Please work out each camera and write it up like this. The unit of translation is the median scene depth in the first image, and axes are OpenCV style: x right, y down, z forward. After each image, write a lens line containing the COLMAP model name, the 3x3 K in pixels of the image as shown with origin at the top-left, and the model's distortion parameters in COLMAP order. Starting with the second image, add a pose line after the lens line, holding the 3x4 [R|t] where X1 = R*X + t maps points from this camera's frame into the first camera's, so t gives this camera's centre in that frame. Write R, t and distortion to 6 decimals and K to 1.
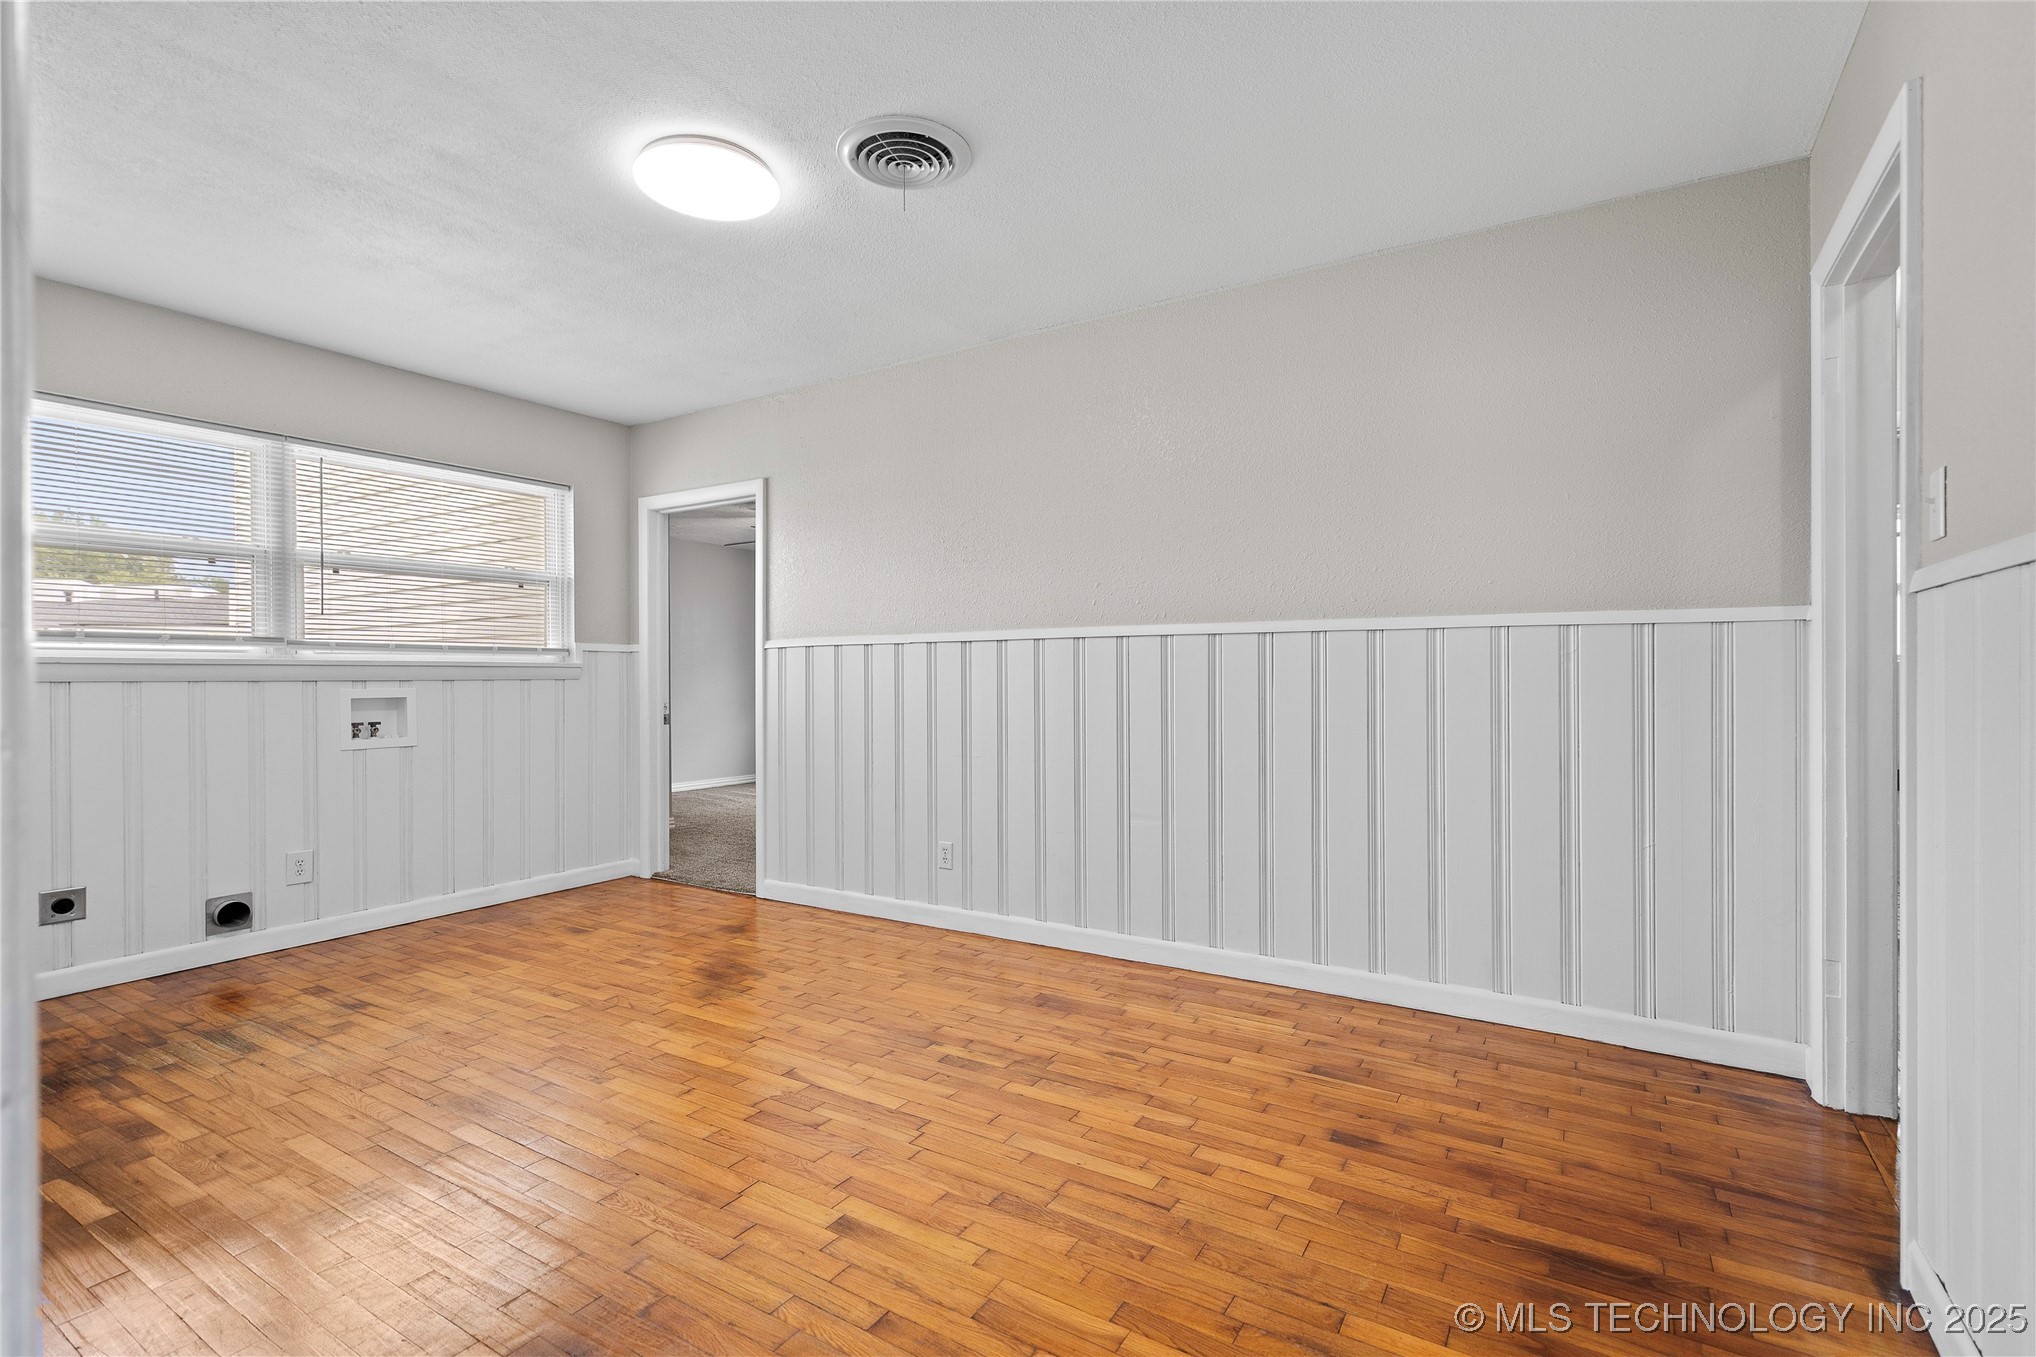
lens RADIAL K [[934.9, 0, 1018.6], [0, 934.9, 679.4], [0, 0, 1]] dist [0.002659, 0.001576]
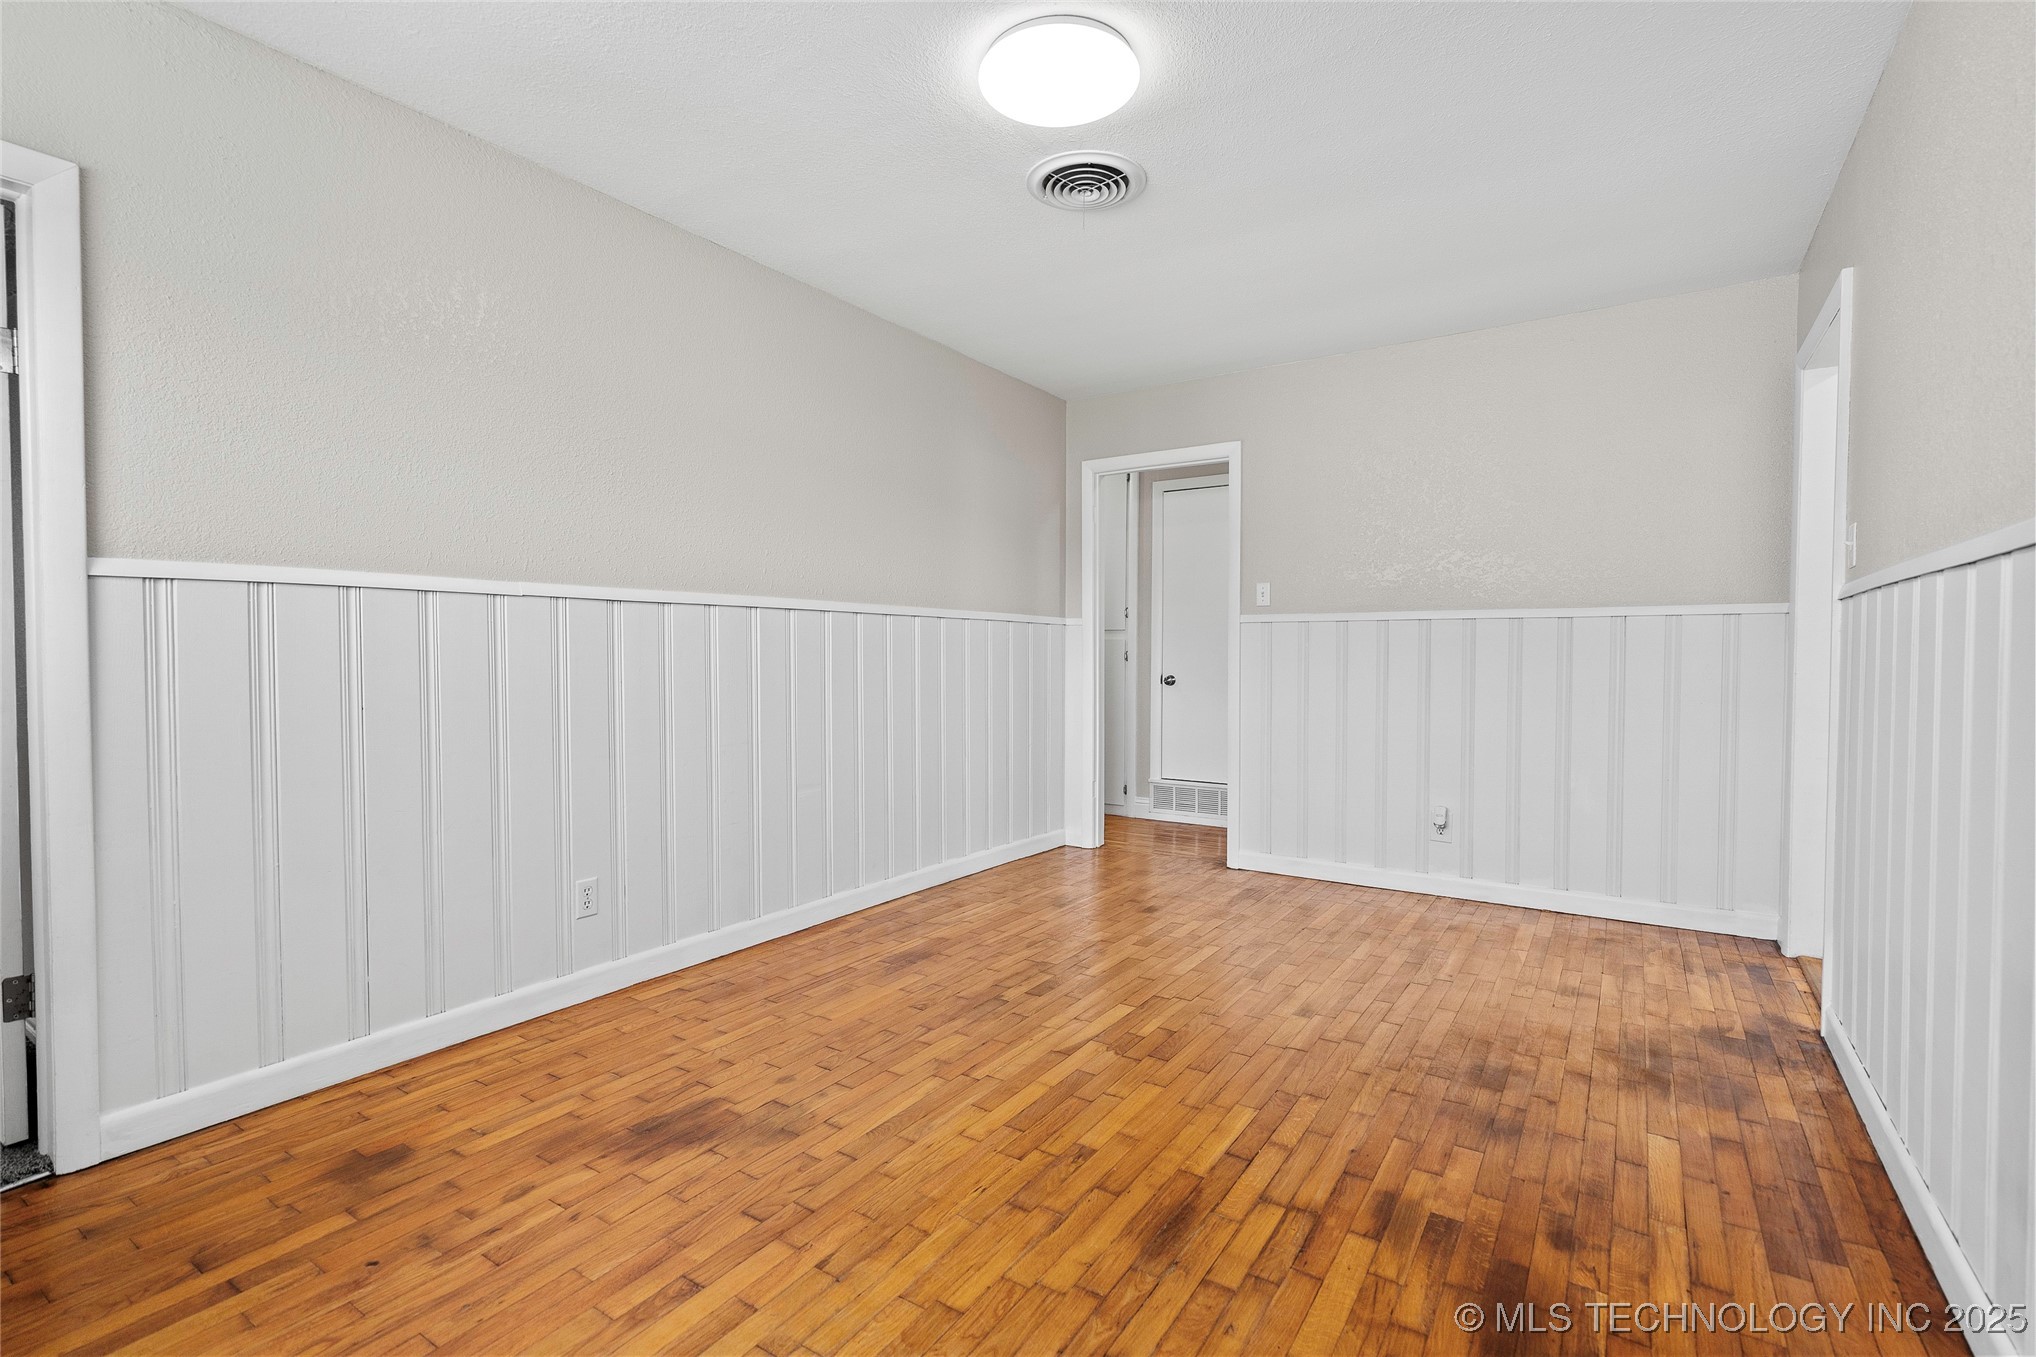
lens RADIAL K [[937.1, 0, 1018.0], [0, 937.1, 677.3], [0, 0, 1]] dist [0.000236, 0.000544]
pose [[0.029985, -0.022854, 0.999289, -0.942734], [0.000043, 0.999739, 0.022863, 0.004494], [-0.999550, -0.000643, 0.029978, 0.788401]]
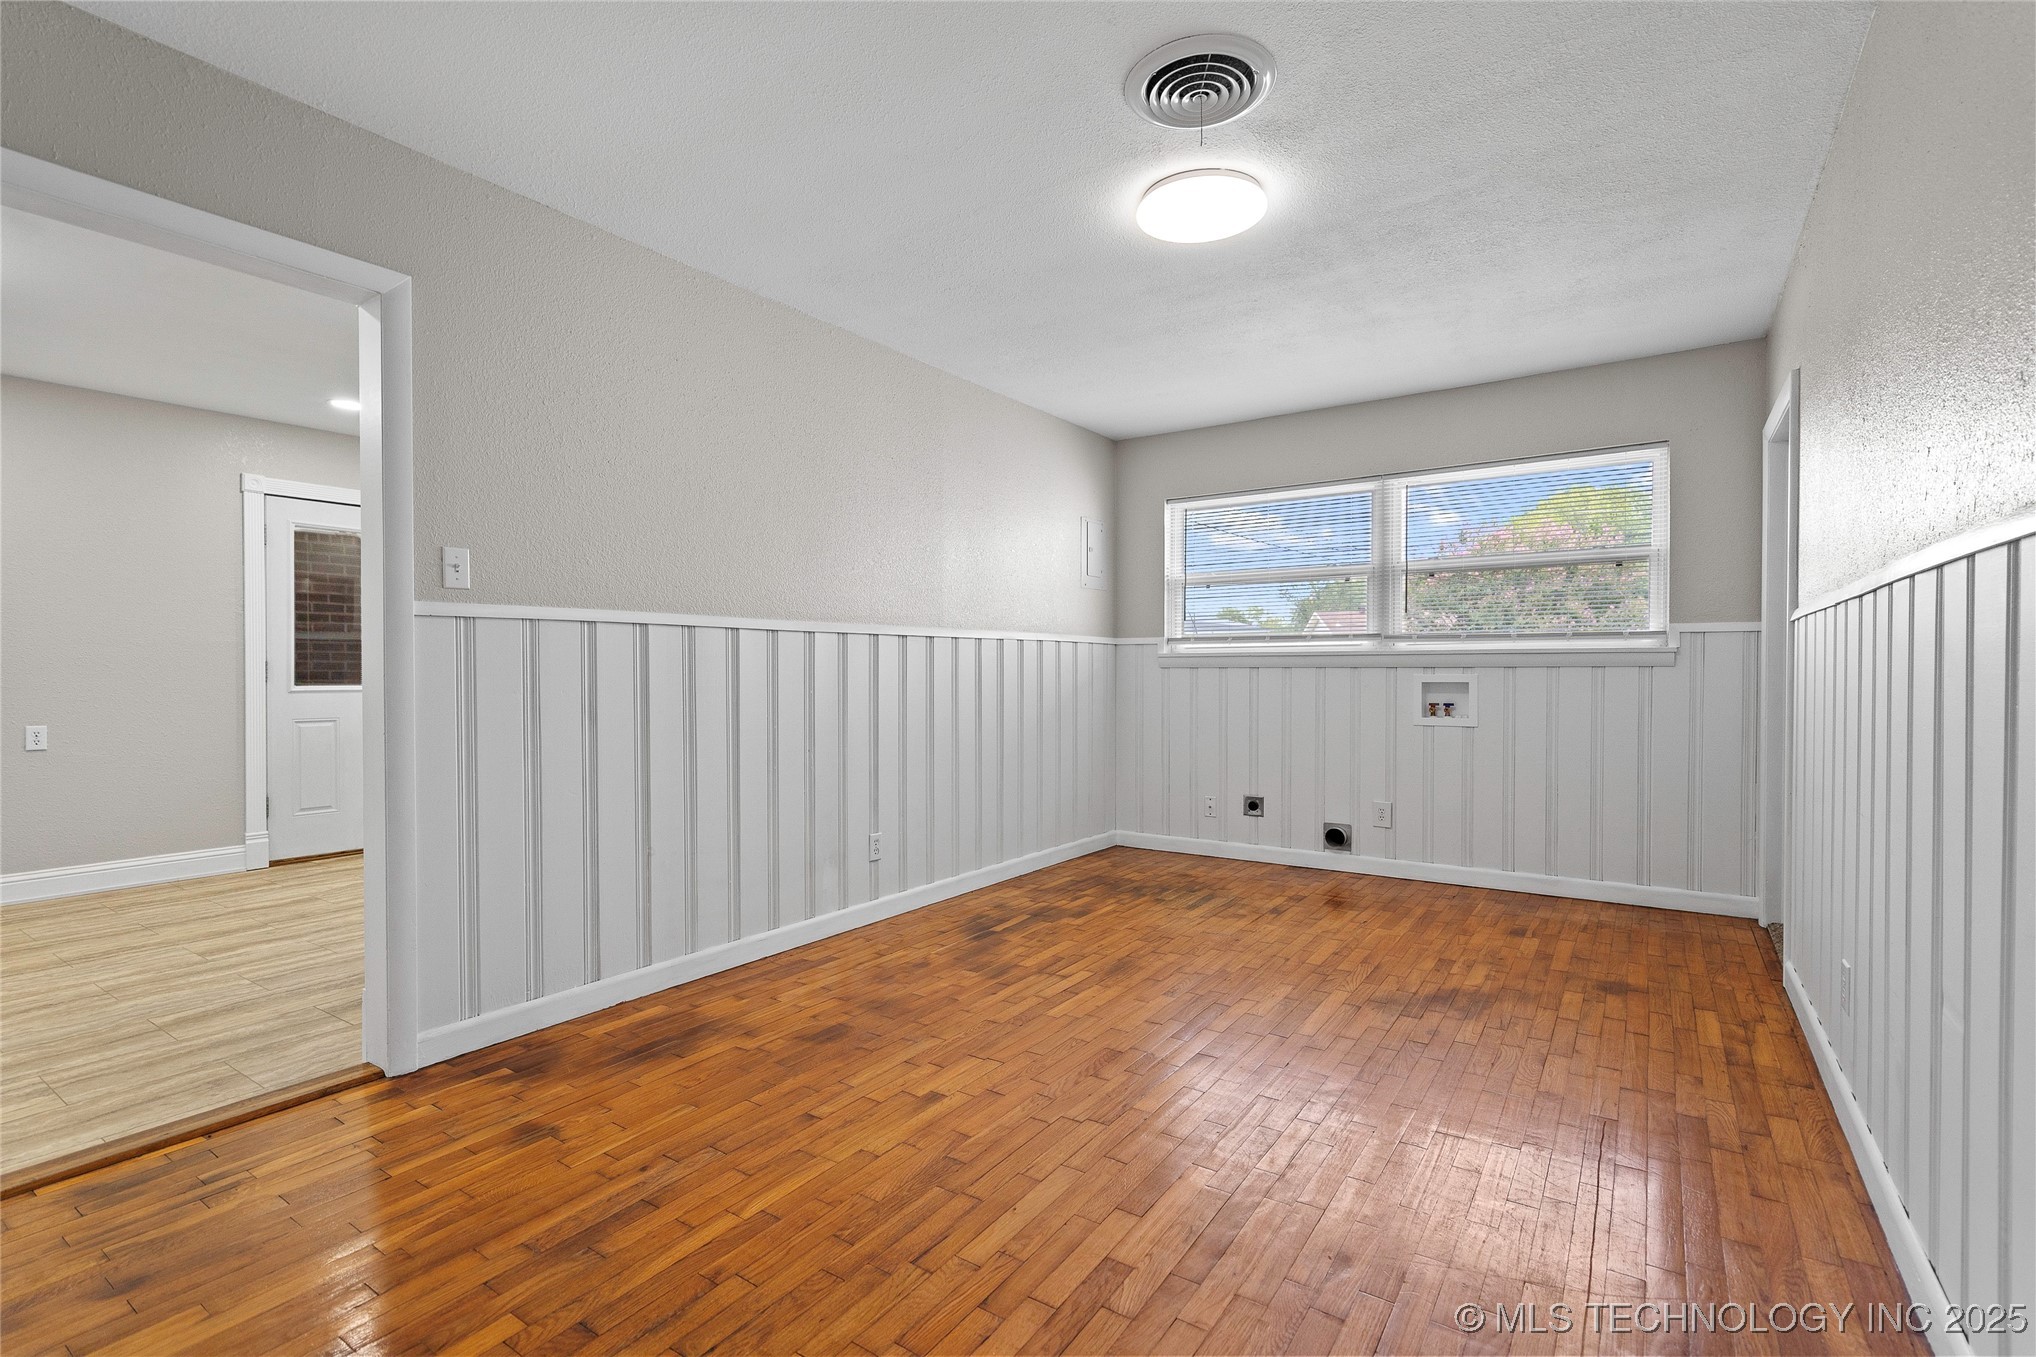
lens RADIAL K [[934.9, 0, 1018.6], [0, 934.9, 679.4], [0, 0, 1]] dist [0.002659, 0.001576]
pose [[-0.042959, 0.015257, -0.998960, 0.595164], [-0.000007, 0.999883, 0.015271, -0.001580], [0.999077, 0.000663, -0.042954, 0.651916]]
